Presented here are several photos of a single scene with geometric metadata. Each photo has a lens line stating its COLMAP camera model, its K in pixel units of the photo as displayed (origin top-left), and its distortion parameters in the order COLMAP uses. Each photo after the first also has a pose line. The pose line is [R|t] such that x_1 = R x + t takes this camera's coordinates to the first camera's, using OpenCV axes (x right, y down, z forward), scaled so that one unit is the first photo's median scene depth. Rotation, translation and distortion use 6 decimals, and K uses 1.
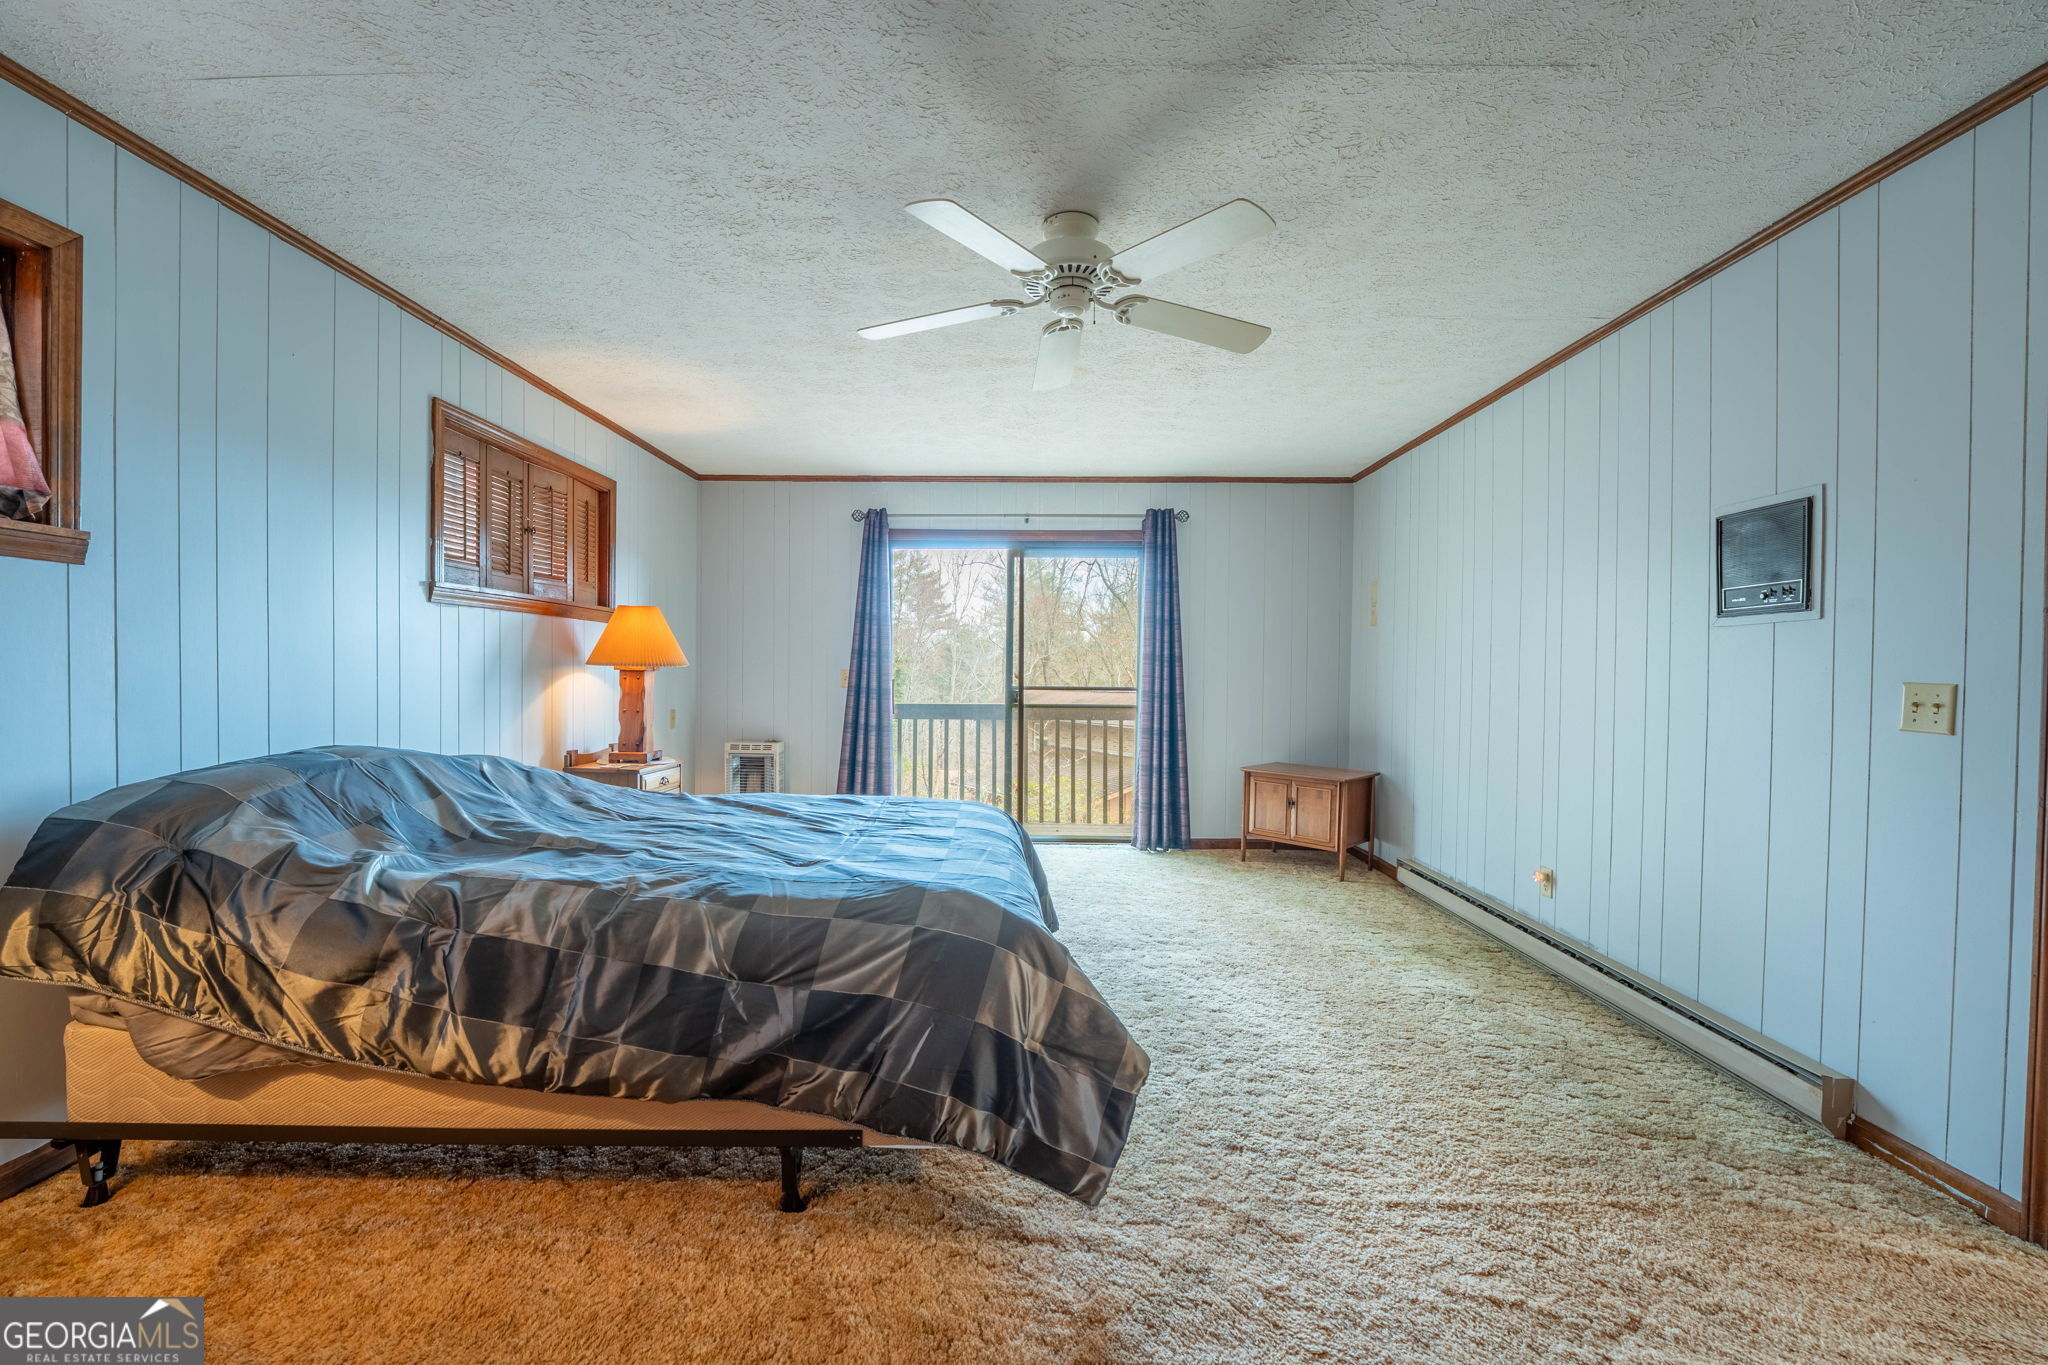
lens RADIAL K [[855.4, 0, 1005.6], [0, 855.4, 685.4], [0, 0, 1]] dist [-0.028748, 0.005420]
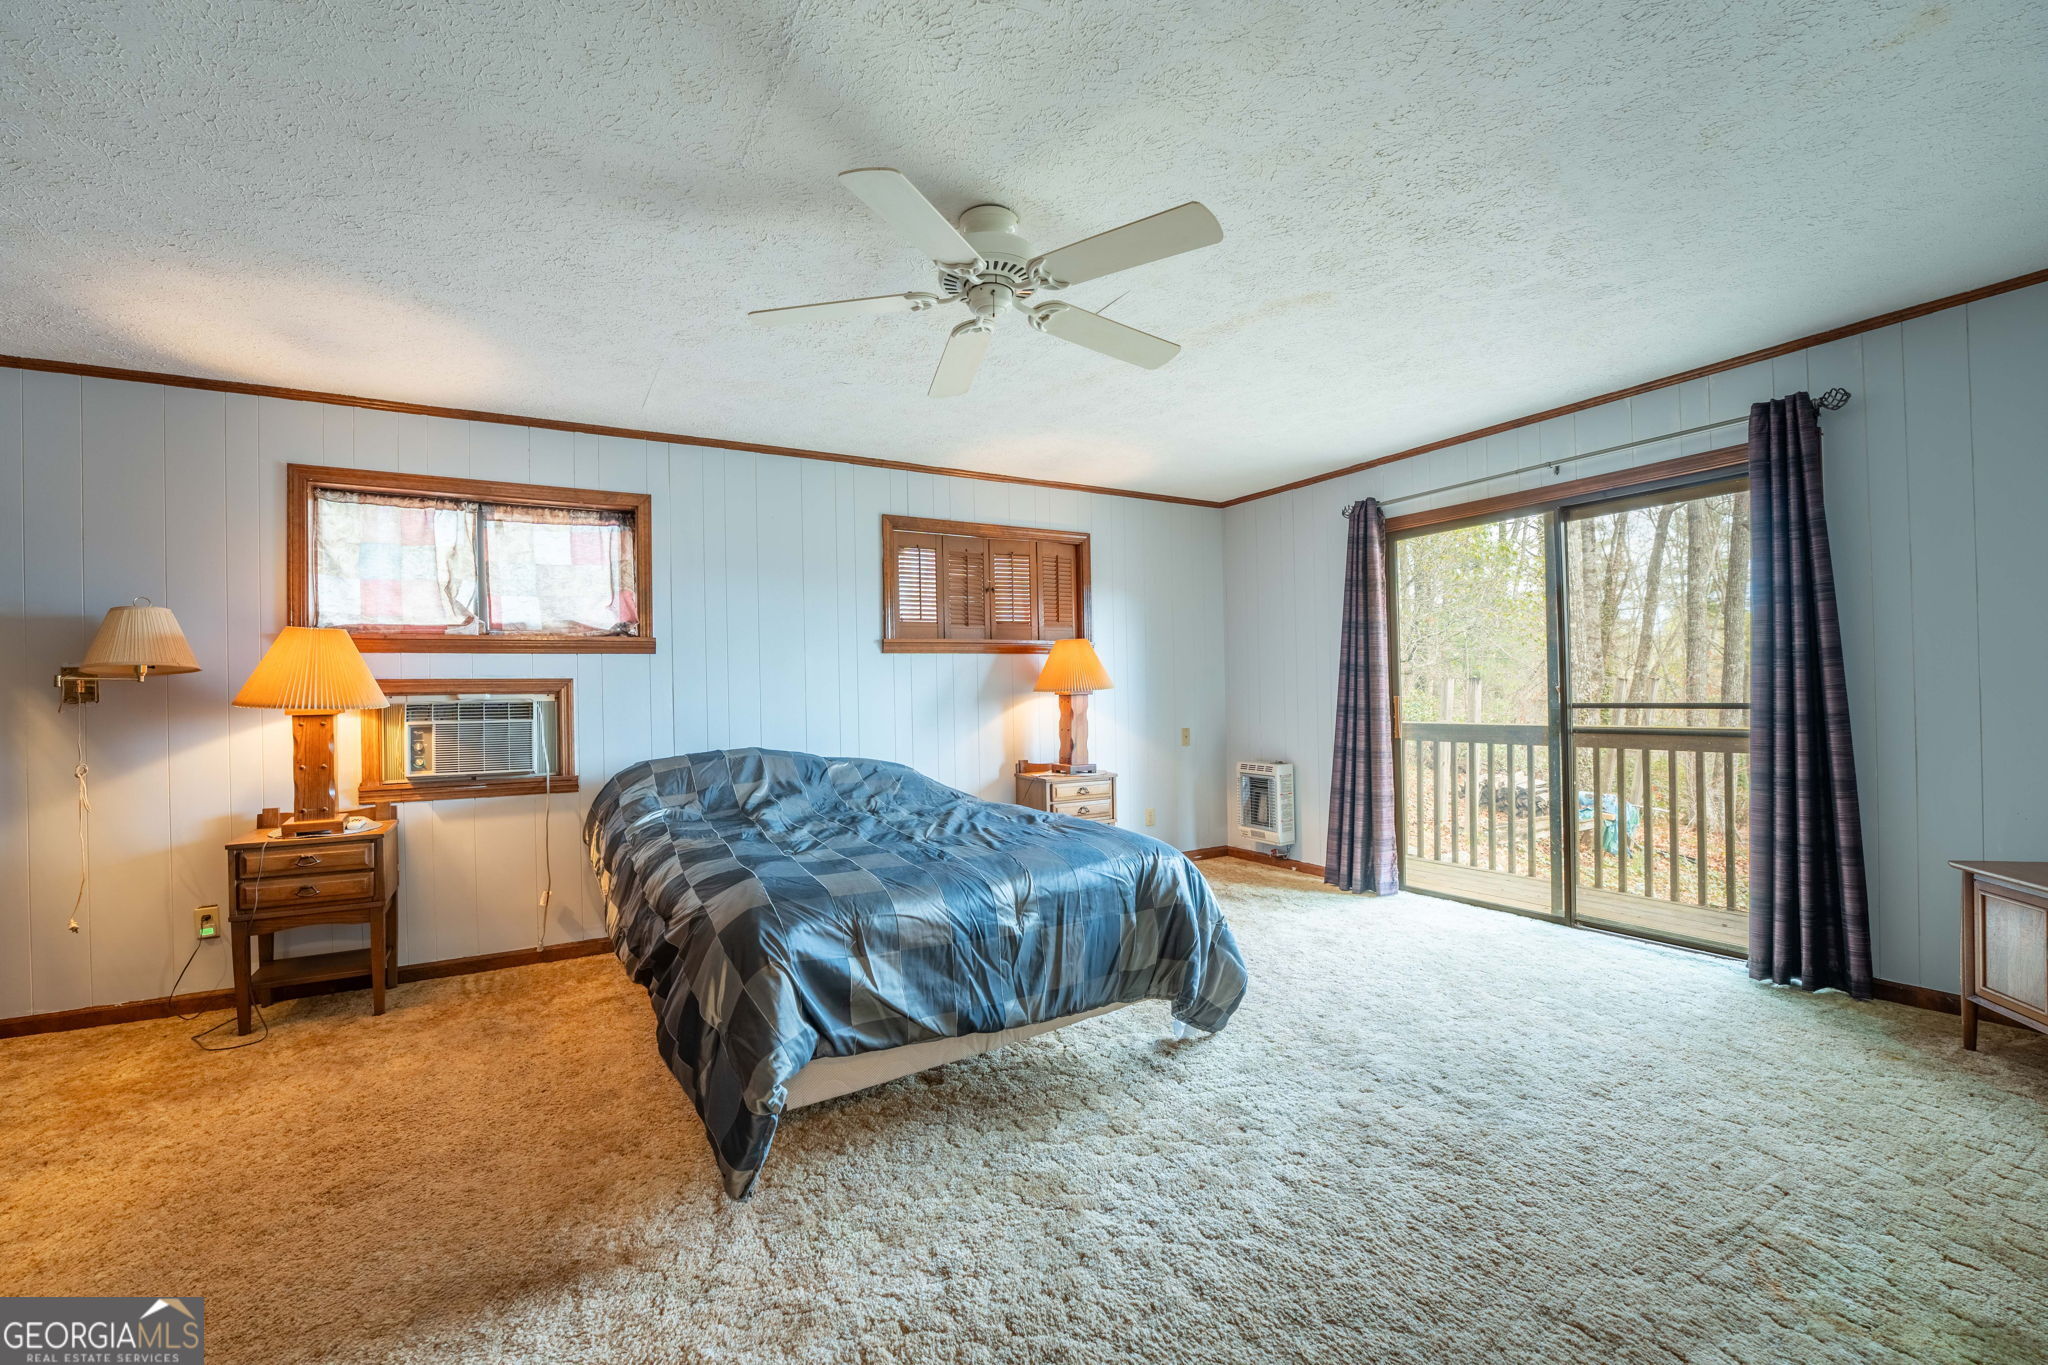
lens RADIAL K [[855.4, 0, 1008.5], [0, 855.4, 684.1], [0, 0, 1]] dist [-0.028748, 0.005420]
pose [[0.496730, -0.027617, -0.867465, 0.417836], [0.011983, 0.999617, -0.024962, -0.002954], [0.867822, 0.002004, 0.496871, 0.260917]]
